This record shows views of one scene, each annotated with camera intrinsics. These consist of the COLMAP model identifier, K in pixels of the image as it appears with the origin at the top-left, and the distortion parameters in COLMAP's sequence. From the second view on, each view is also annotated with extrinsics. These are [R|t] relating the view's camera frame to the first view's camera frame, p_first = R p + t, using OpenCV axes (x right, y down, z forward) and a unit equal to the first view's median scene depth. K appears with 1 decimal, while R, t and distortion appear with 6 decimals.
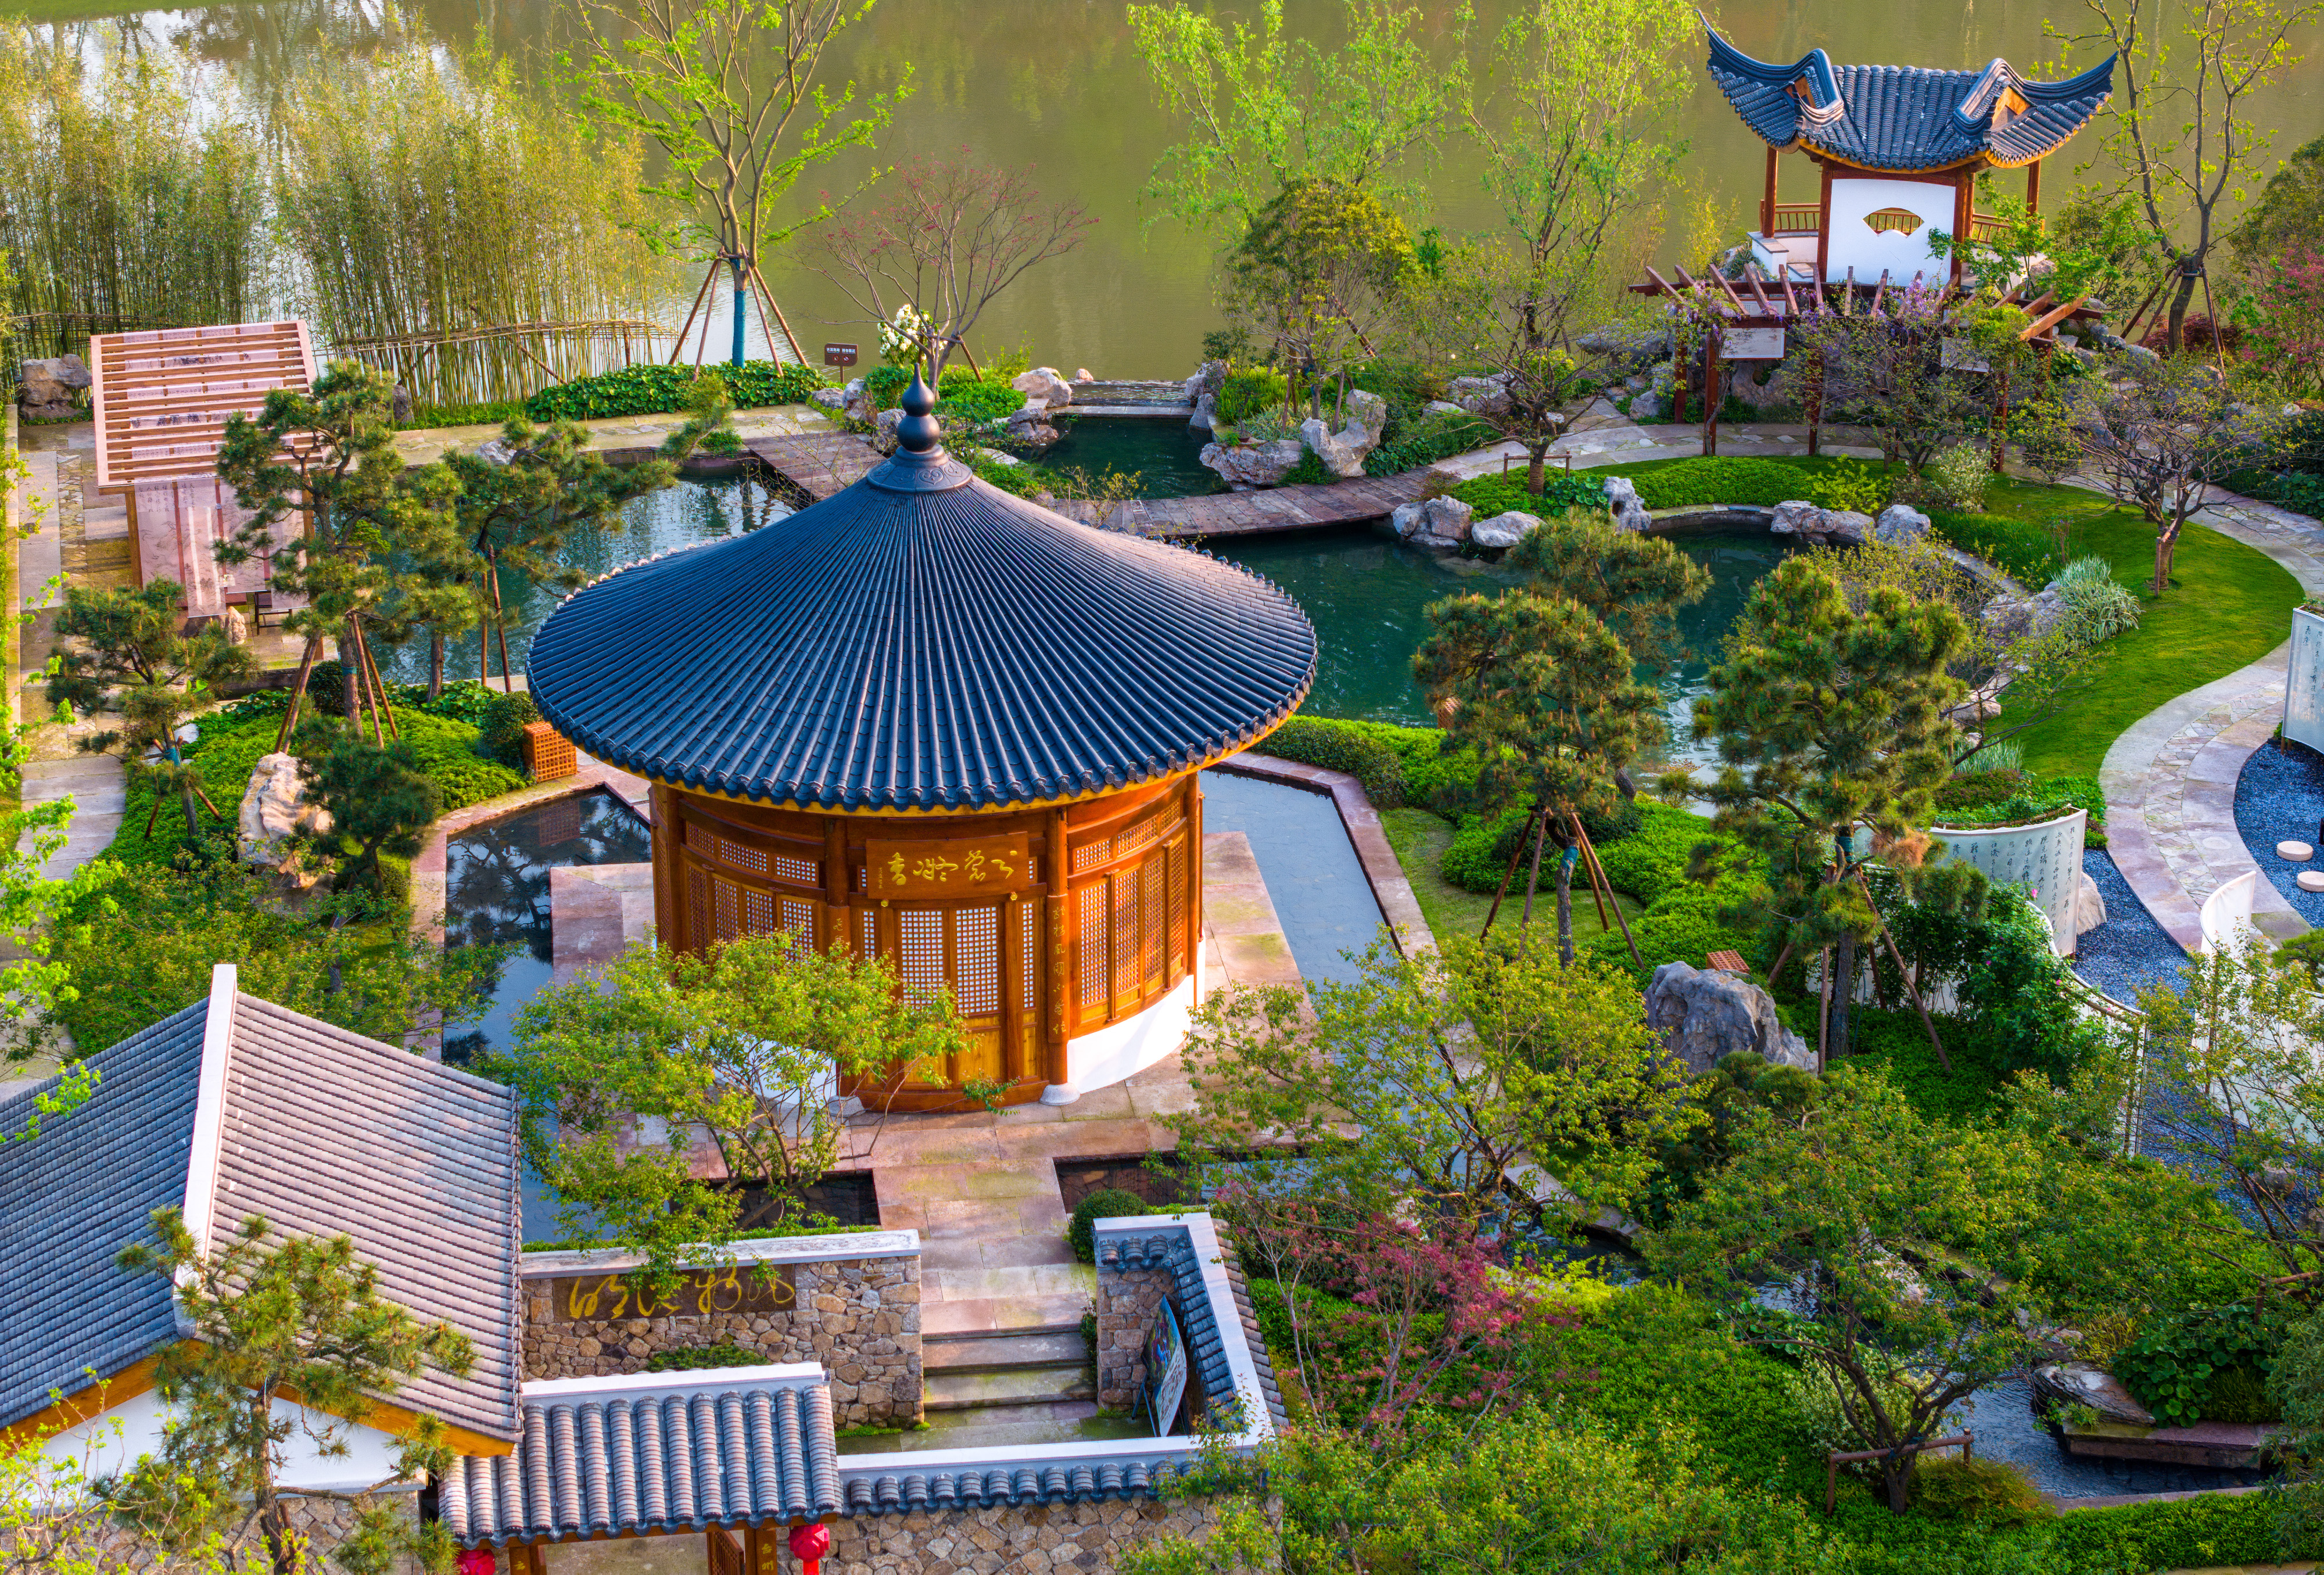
lens RADIAL K [[4627.2, 0, 1162.0], [0, 4627.2, 787.5], [0, 0, 1]] dist [-0.191590, 0.304299]
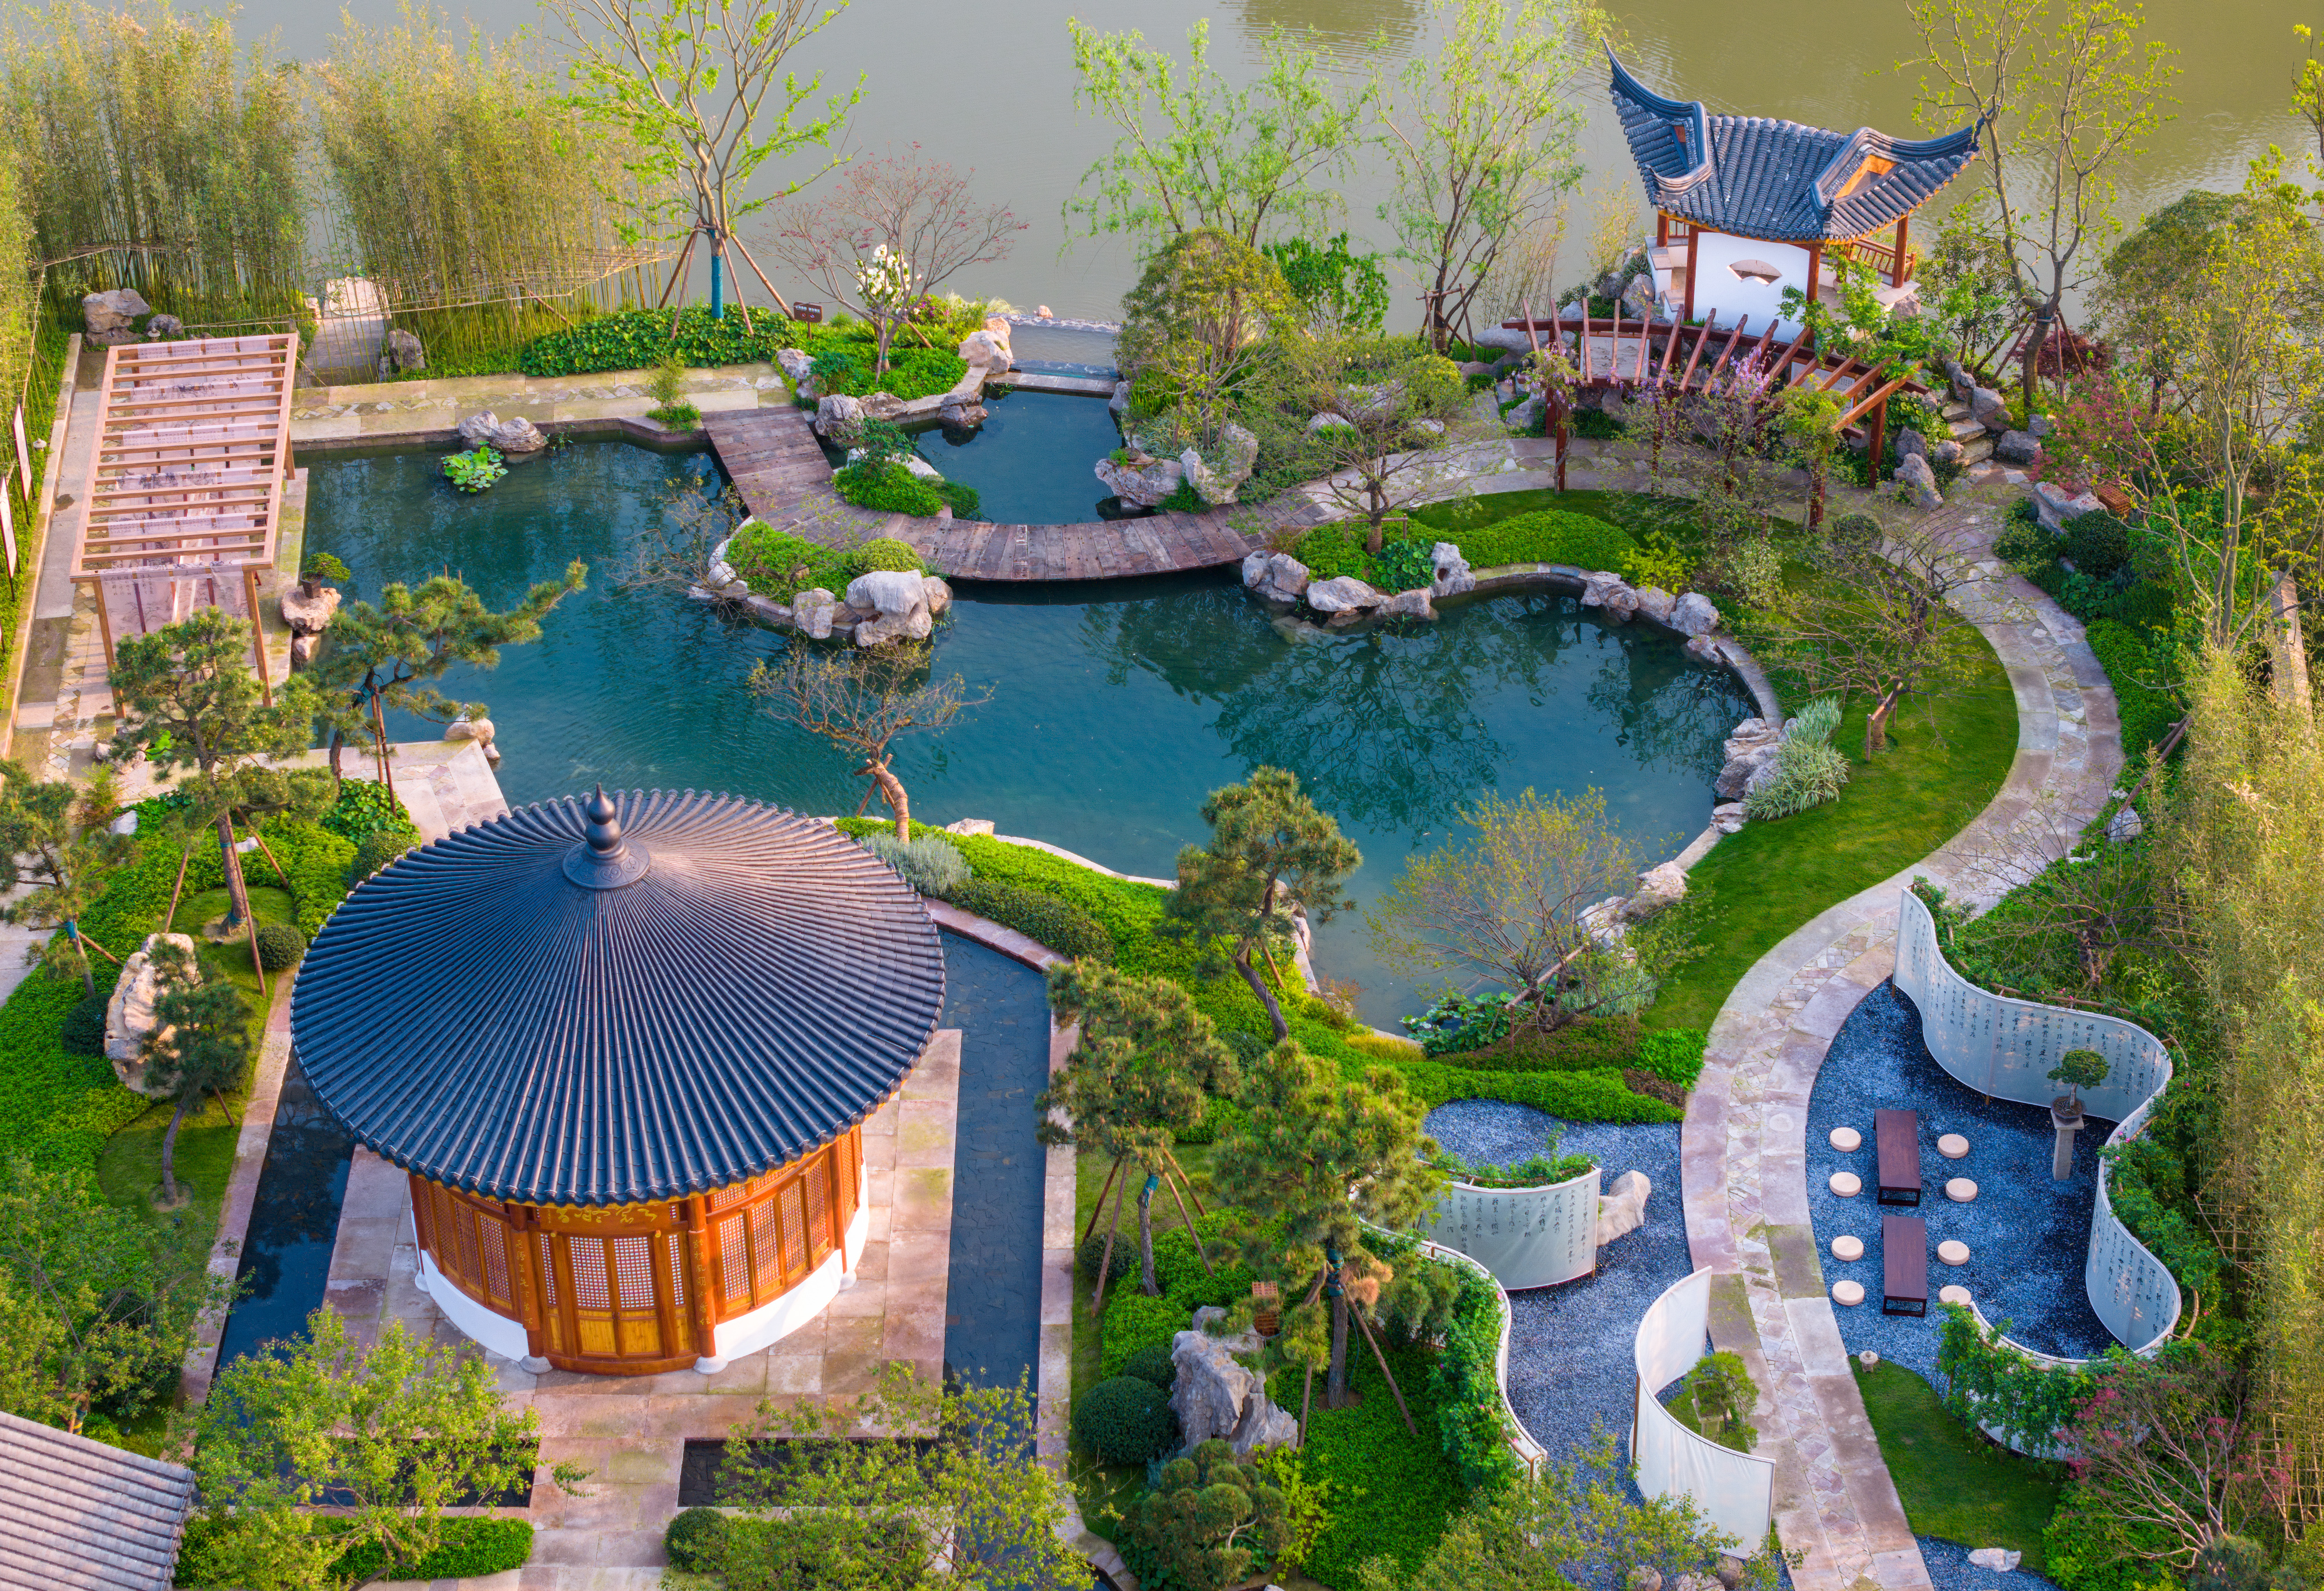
lens RADIAL K [[4699.7, 0, 1162.0], [0, 4699.7, 795.5], [0, 0, 1]] dist [-0.312513, 1.782284]
pose [[0.991043, 0.069102, -0.114276, 0.164752], [-0.040475, 0.970893, 0.236071, -0.272711], [0.127263, -0.229331, 0.964993, -0.106678]]
